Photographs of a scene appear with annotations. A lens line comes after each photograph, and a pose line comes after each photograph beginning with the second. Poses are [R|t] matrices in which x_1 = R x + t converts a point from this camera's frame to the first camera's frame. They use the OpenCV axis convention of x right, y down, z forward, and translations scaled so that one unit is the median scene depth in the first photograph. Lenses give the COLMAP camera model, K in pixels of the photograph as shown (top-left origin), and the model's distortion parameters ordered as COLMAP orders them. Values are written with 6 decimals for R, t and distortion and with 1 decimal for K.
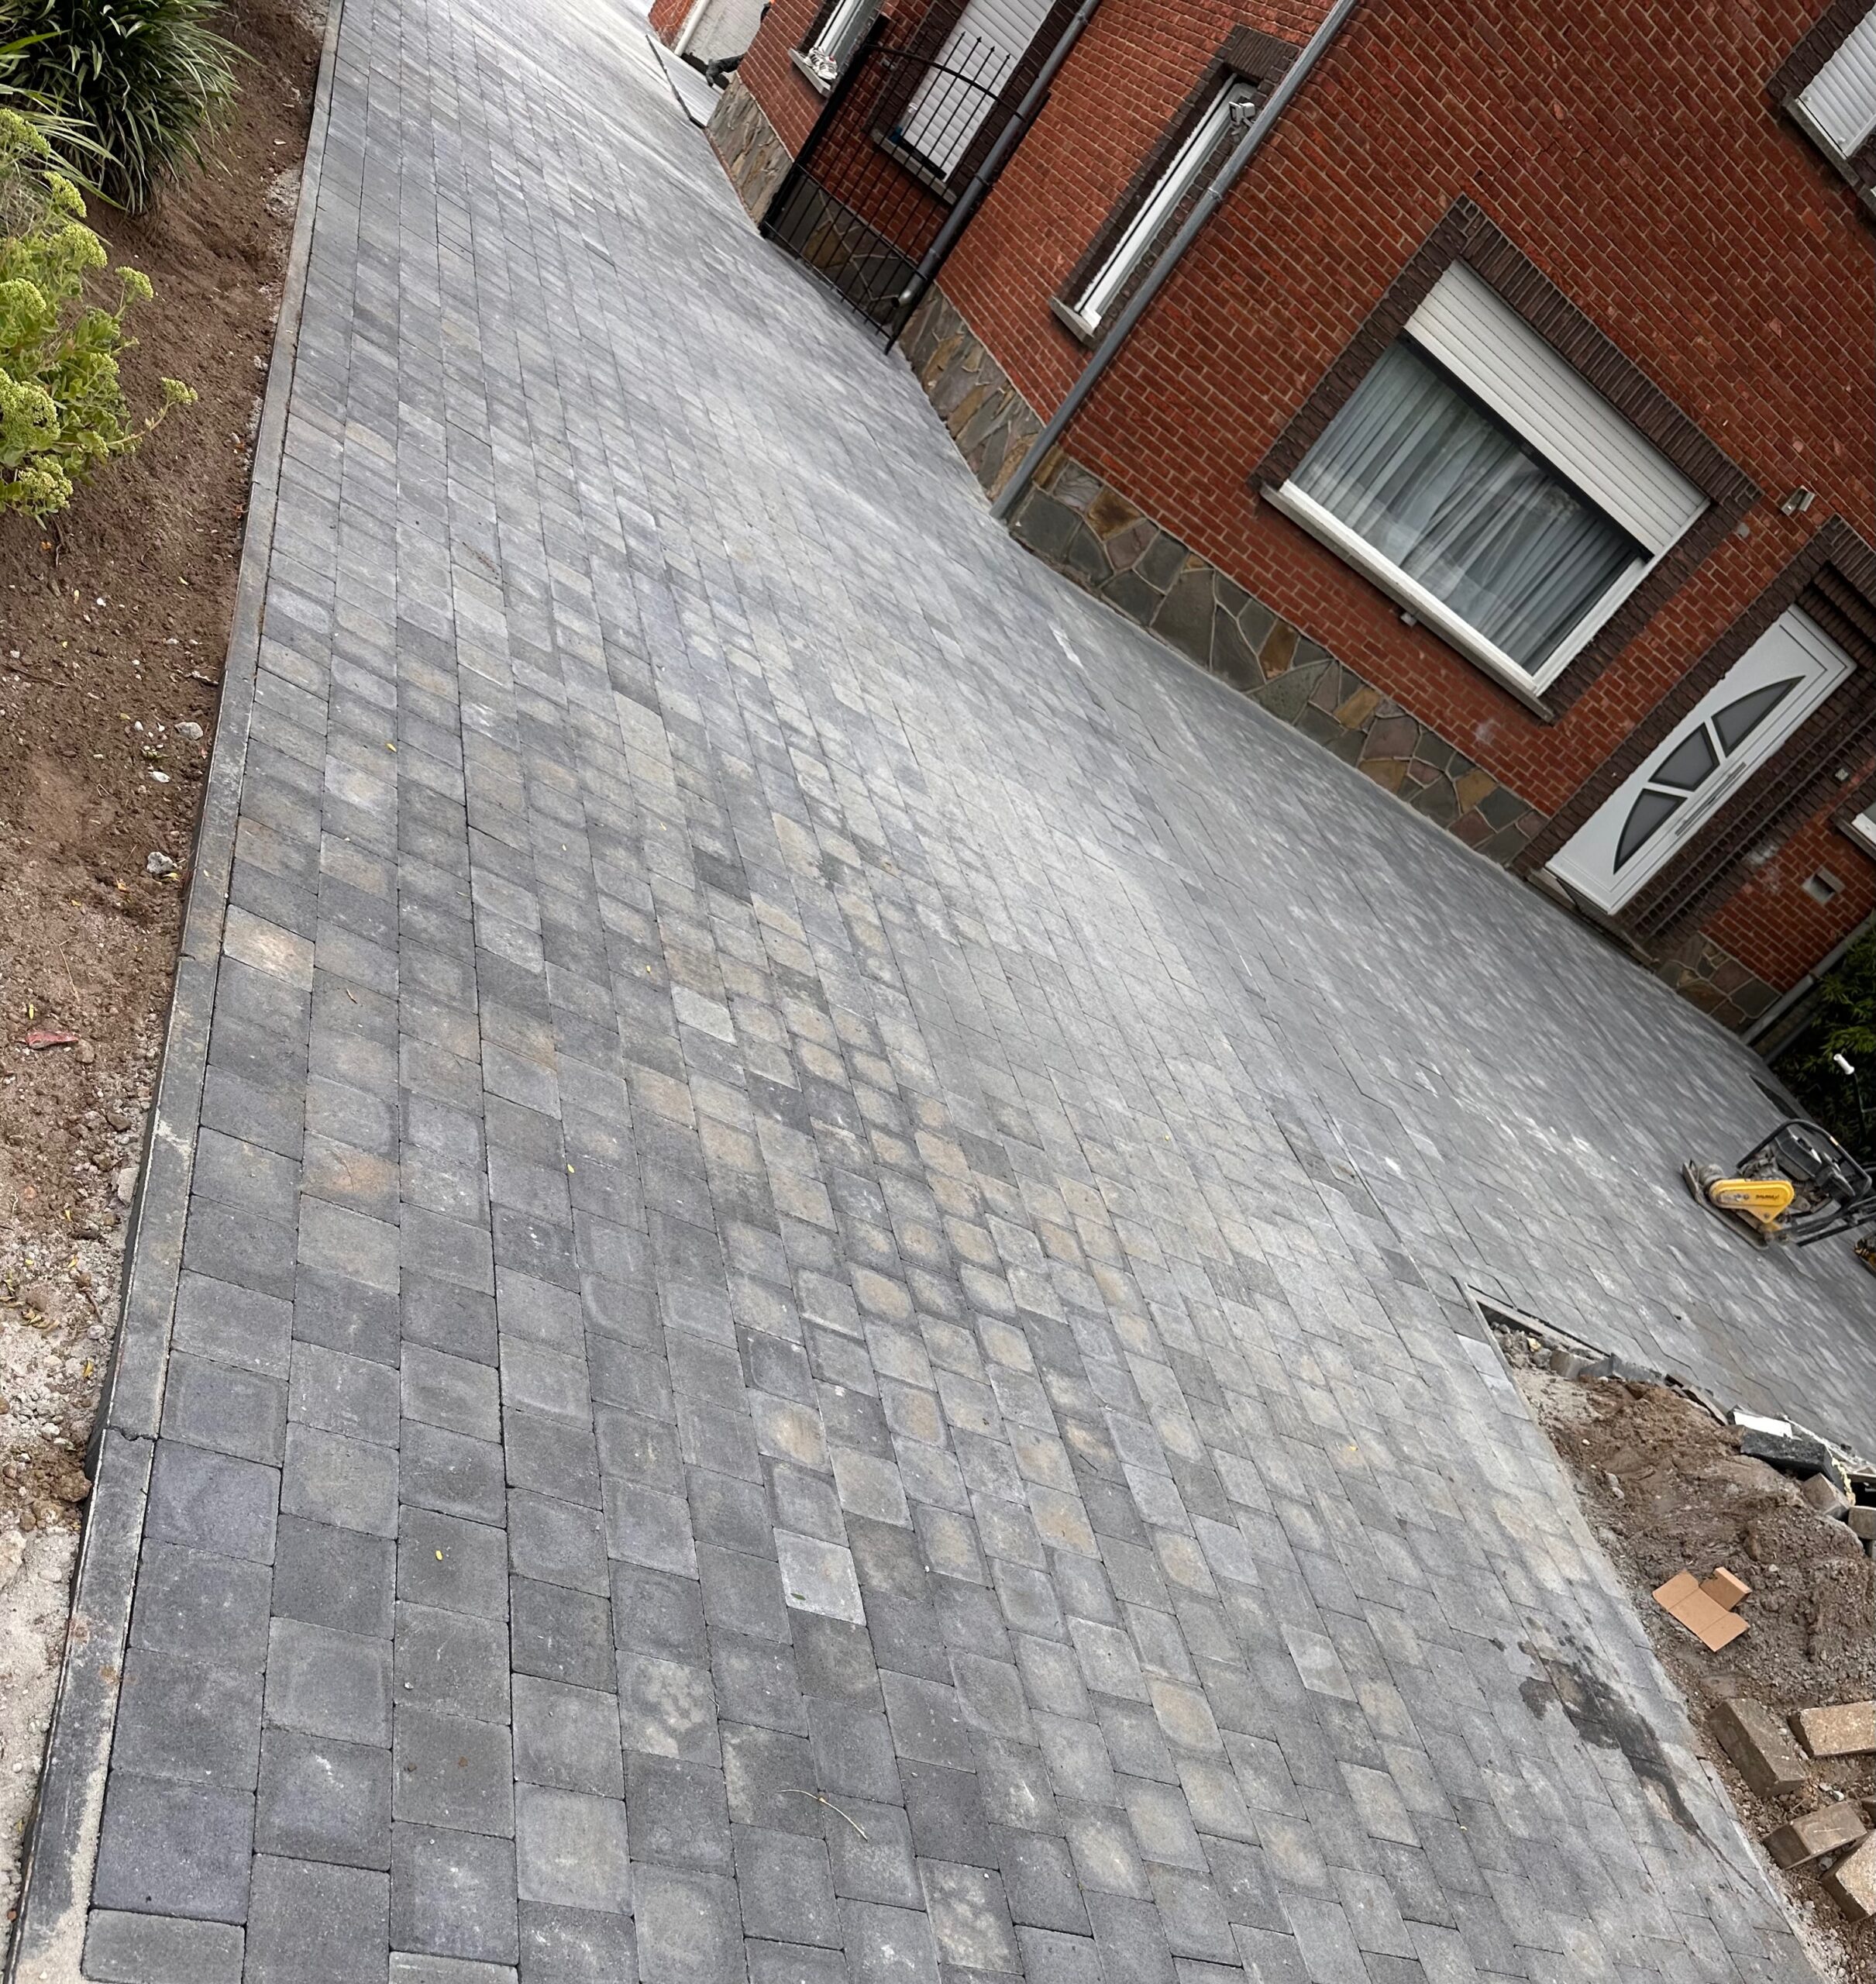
lens RADIAL K [[1682.3, 0, 938.0], [0, 1682.3, 992.0], [0, 0, 1]] dist [-0.007805, 0.009673]
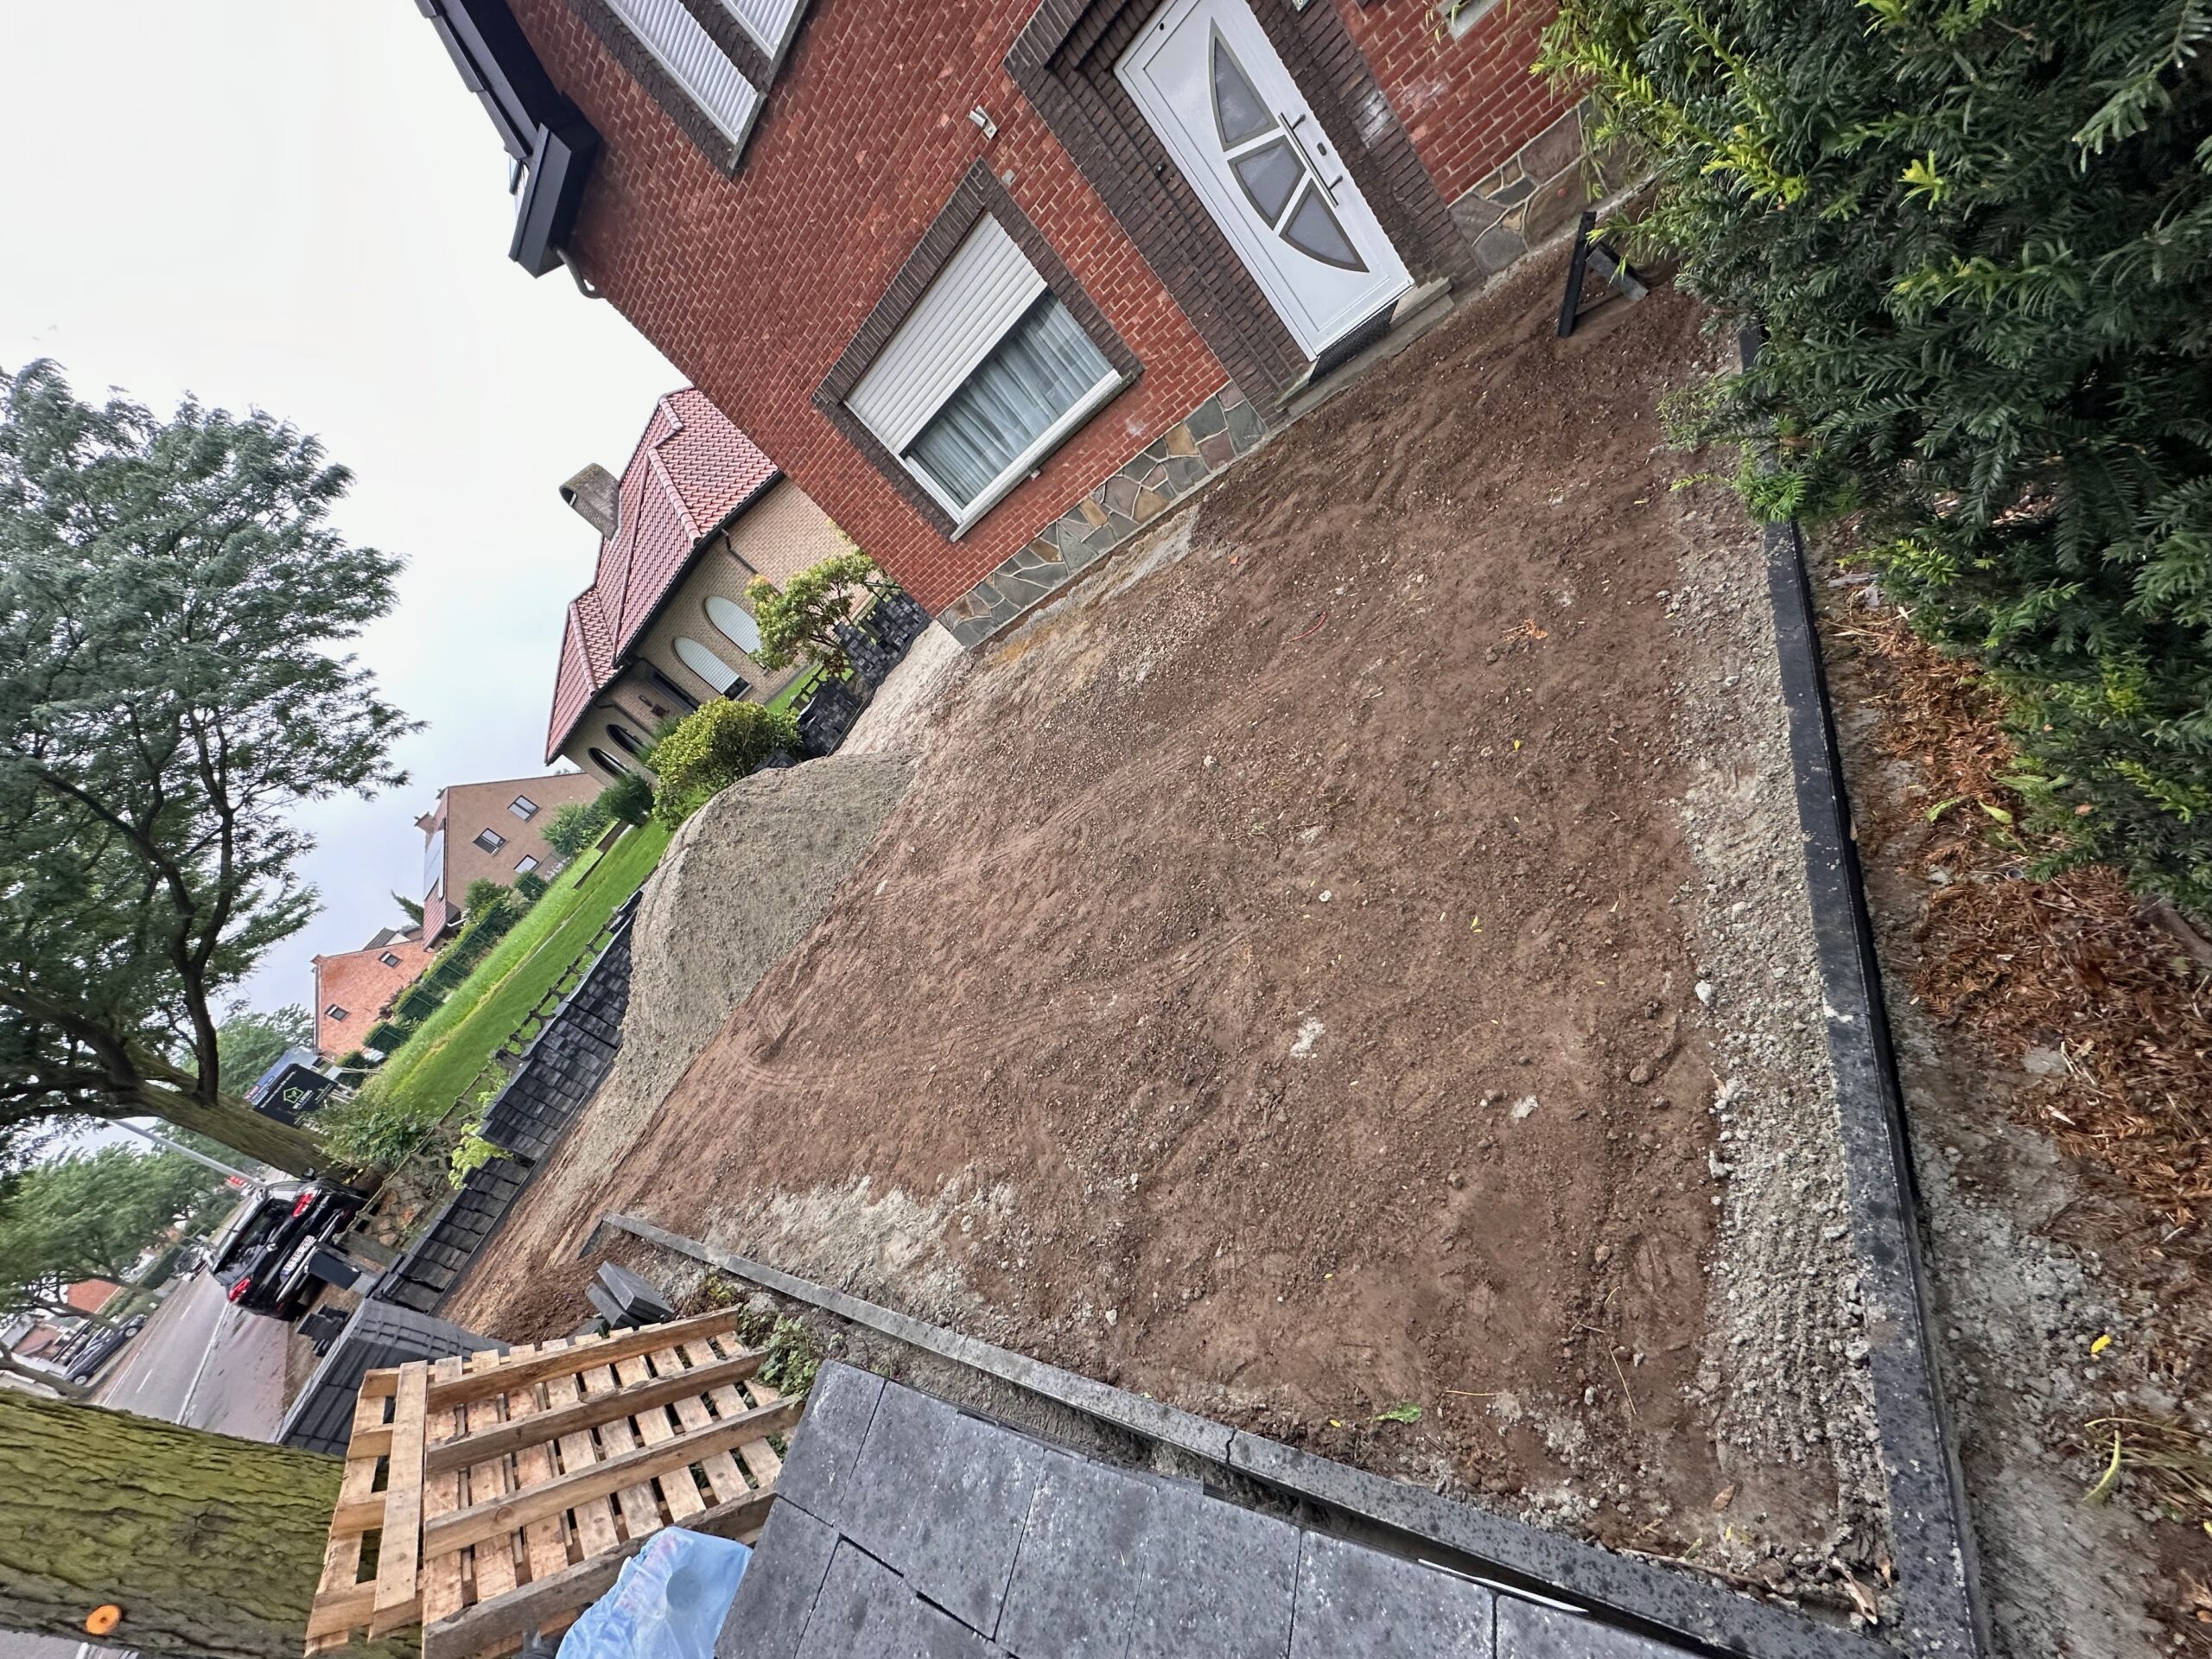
lens RADIAL K [[869.6, 0, 1106.0], [0, 869.6, 829.5], [0, 0, 1]] dist [0.000091, 0.000012]
pose [[0.061467, -0.445708, -0.893066, 0.816261], [0.539989, 0.767355, -0.345802, 0.314492], [0.839425, -0.460990, 0.287844, 0.673218]]
